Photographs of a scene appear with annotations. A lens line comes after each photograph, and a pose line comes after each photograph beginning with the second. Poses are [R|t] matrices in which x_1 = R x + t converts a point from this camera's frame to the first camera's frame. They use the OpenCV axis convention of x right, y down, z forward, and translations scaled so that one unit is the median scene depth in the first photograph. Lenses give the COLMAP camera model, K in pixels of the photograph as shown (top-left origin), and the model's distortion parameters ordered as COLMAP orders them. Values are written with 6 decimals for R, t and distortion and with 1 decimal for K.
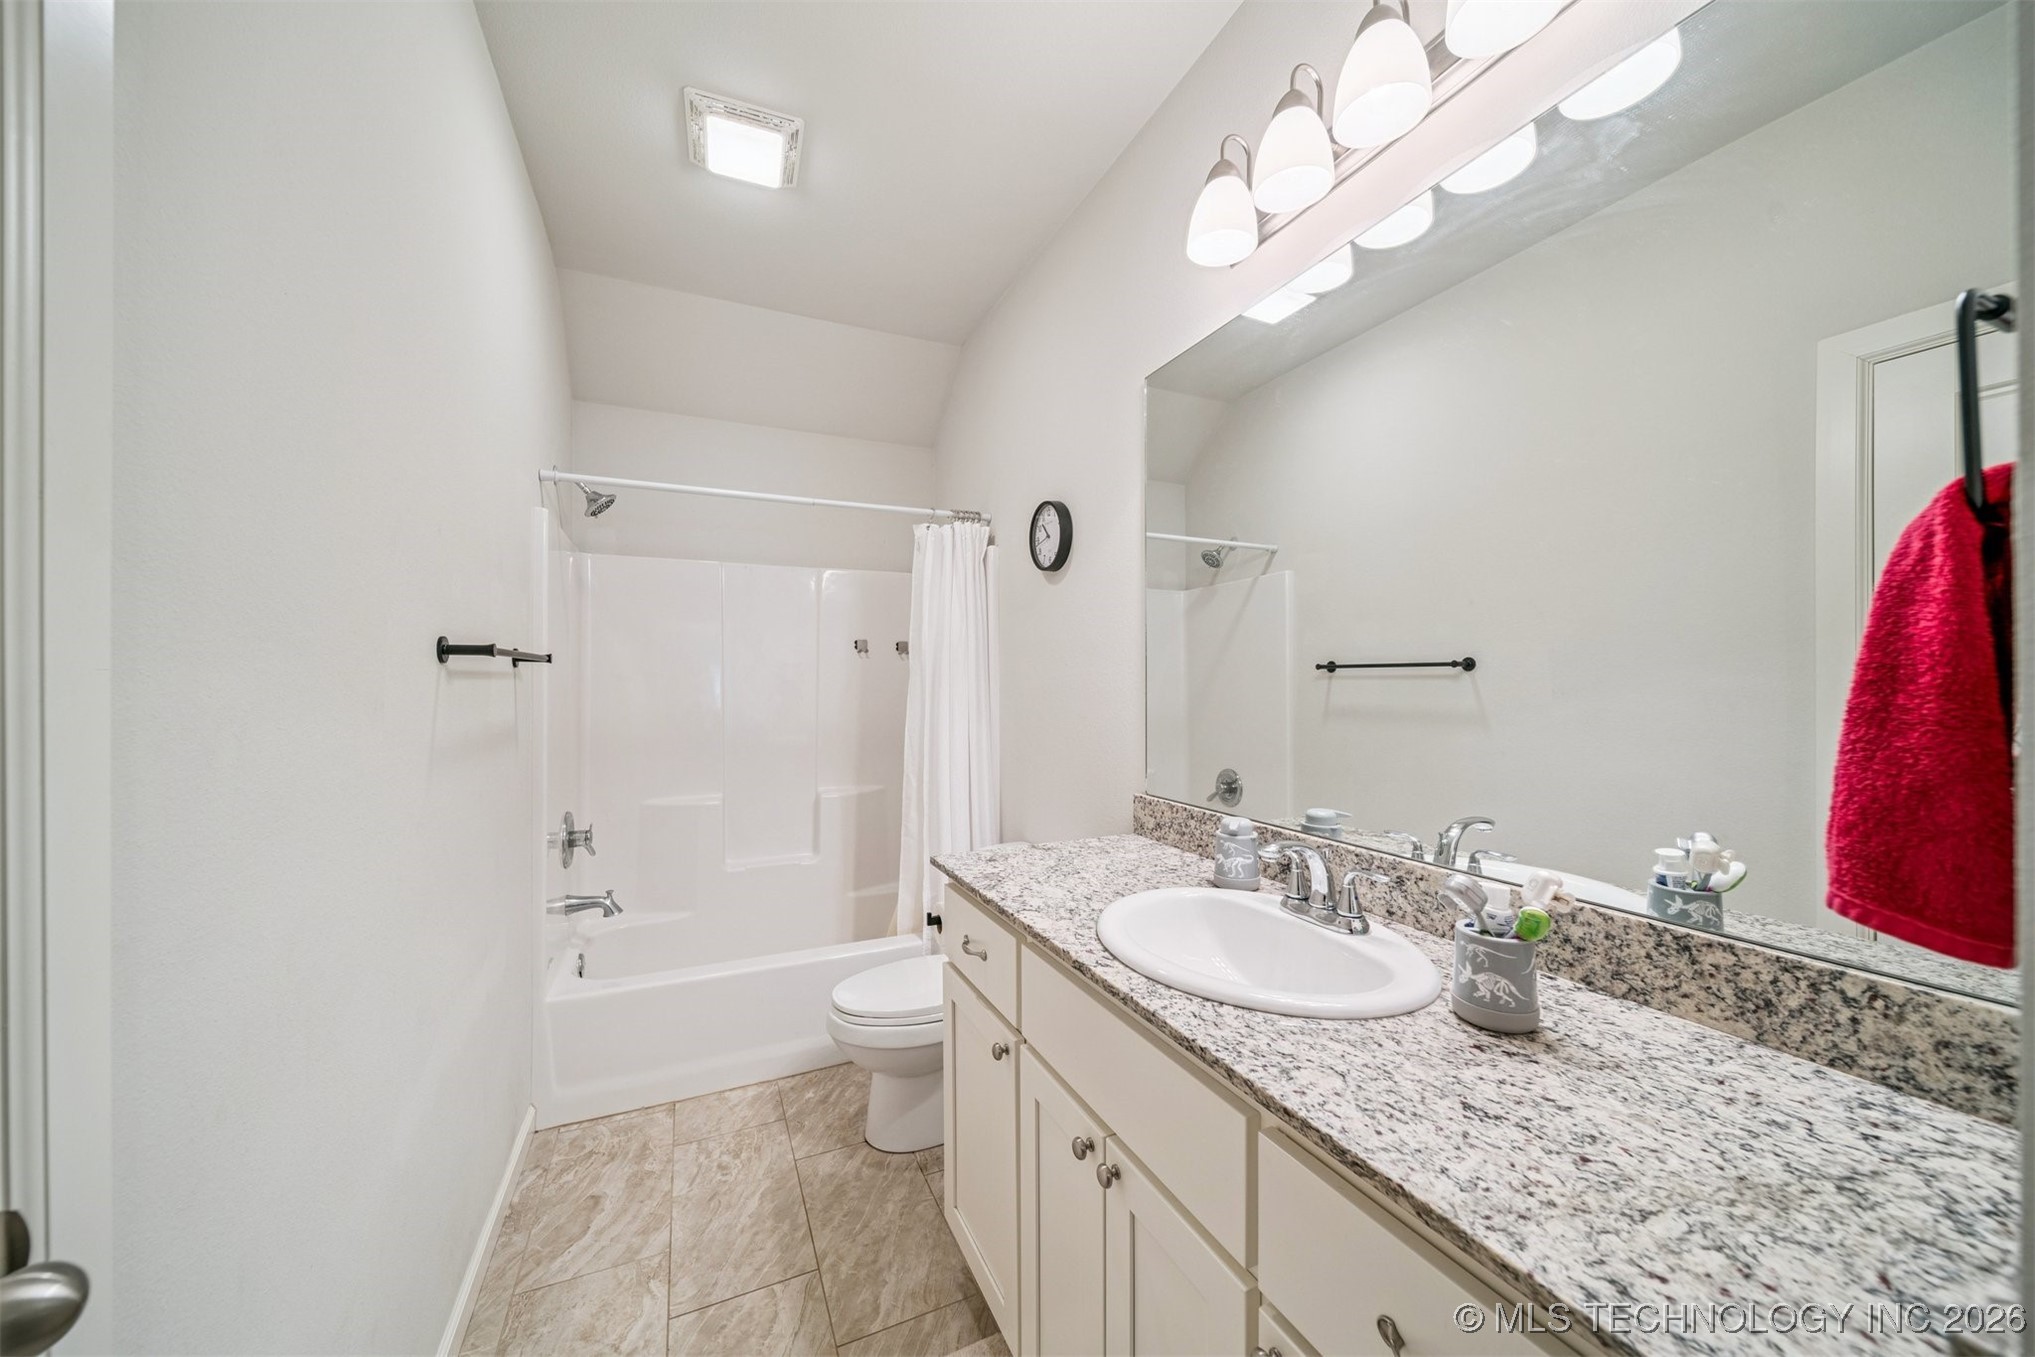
lens RADIAL K [[713.2, 0, 1006.3], [0, 713.2, 681.9], [0, 0, 1]] dist [-0.002449, -0.000298]
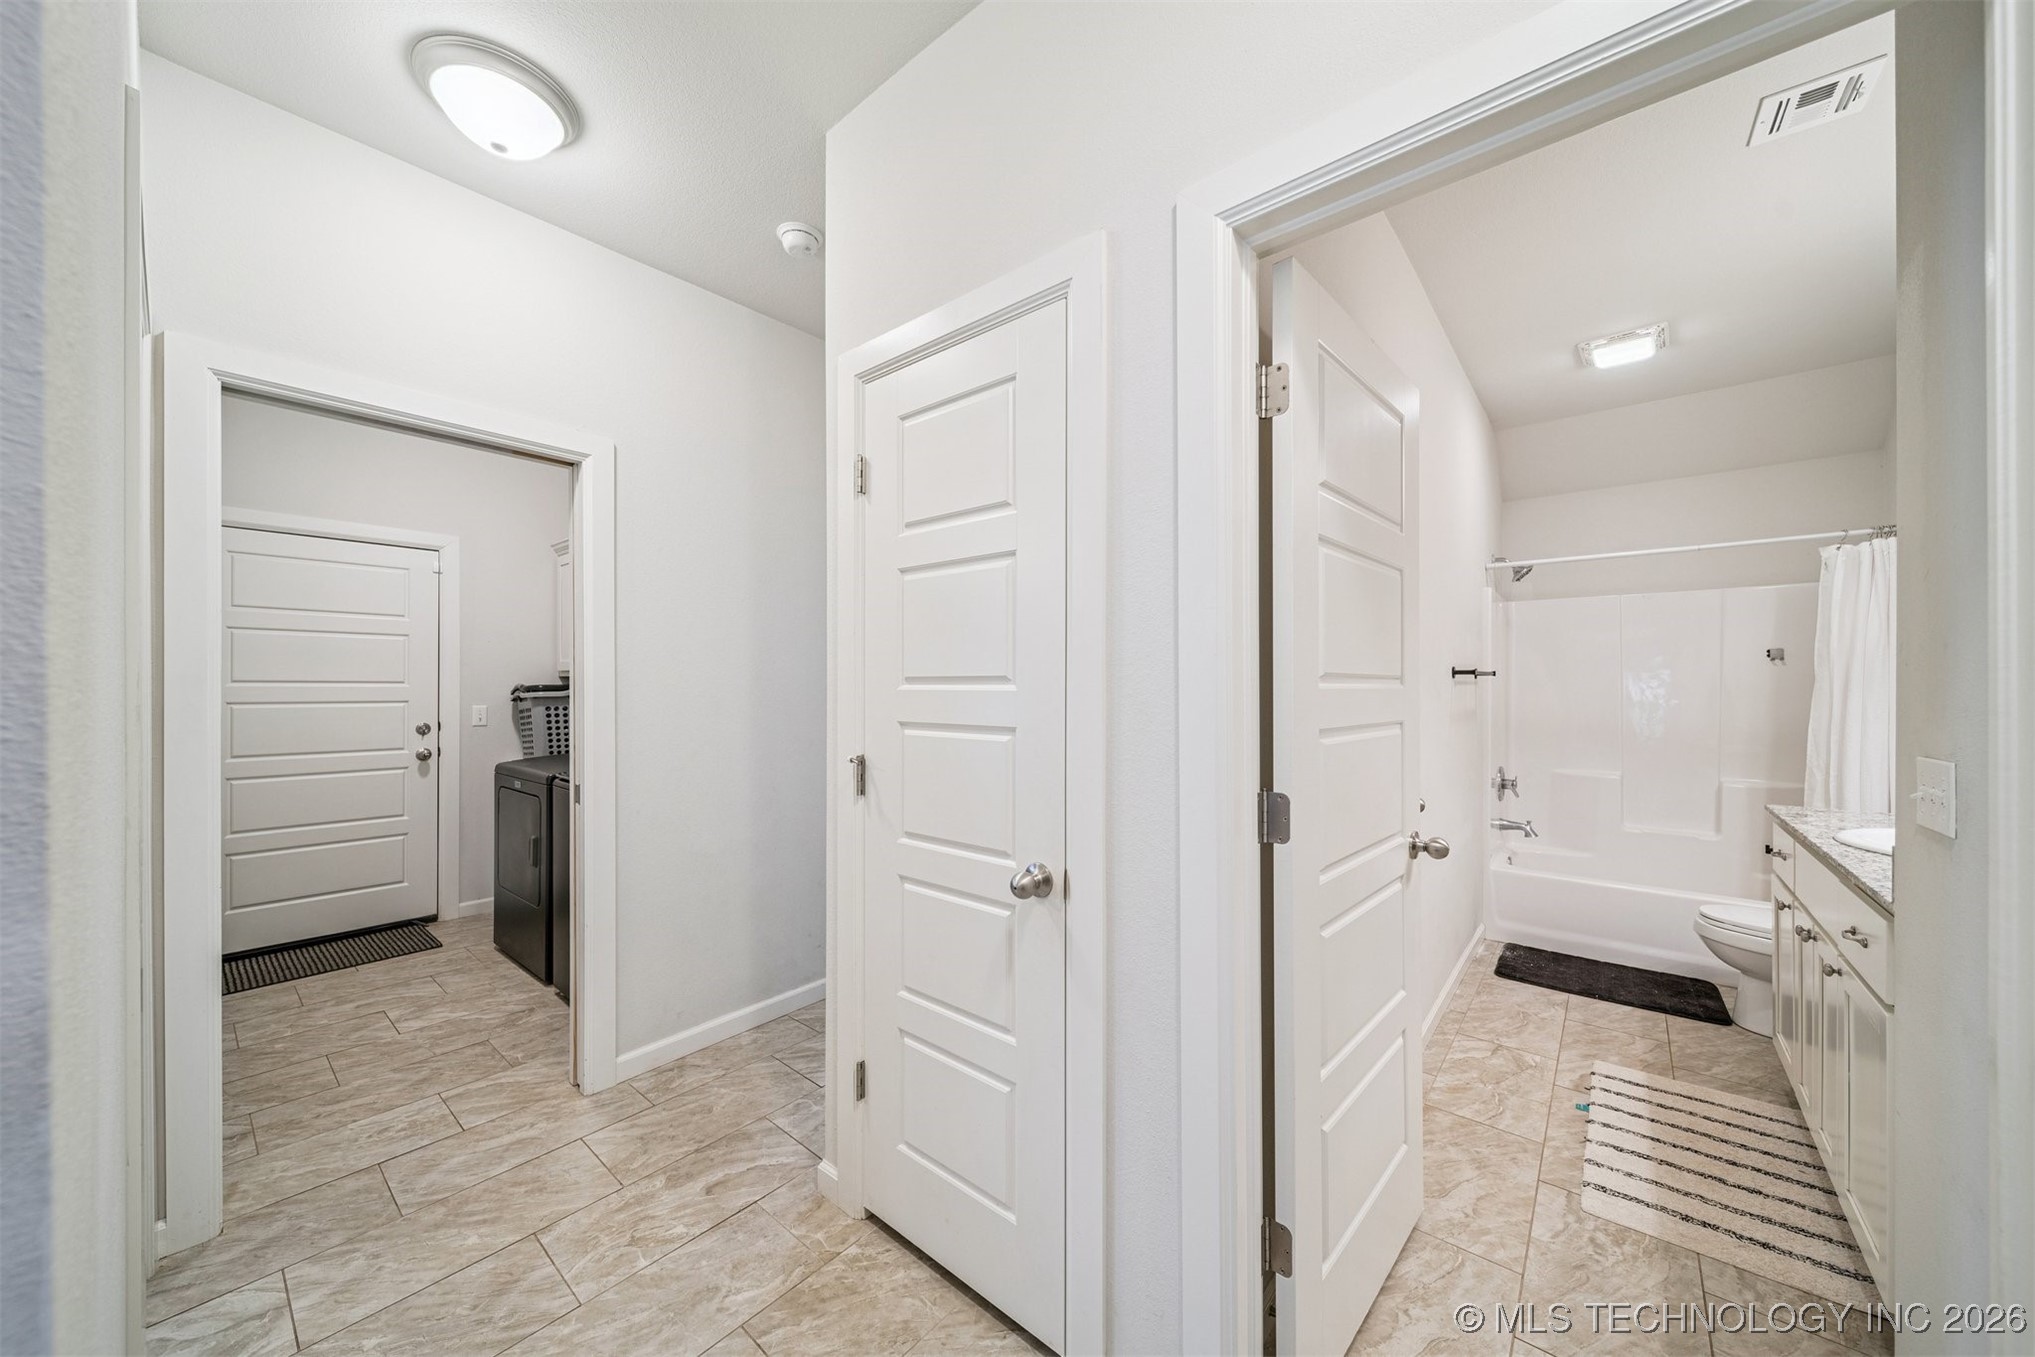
lens RADIAL K [[713.2, 0, 1012.2], [0, 713.2, 686.3], [0, 0, 1]] dist [-0.002449, -0.000298]
pose [[0.431215, -0.000118, -0.902249, 0.362202], [-0.001644, 0.999998, -0.000917, 0.002030], [0.902248, 0.001878, 0.431214, -0.693491]]
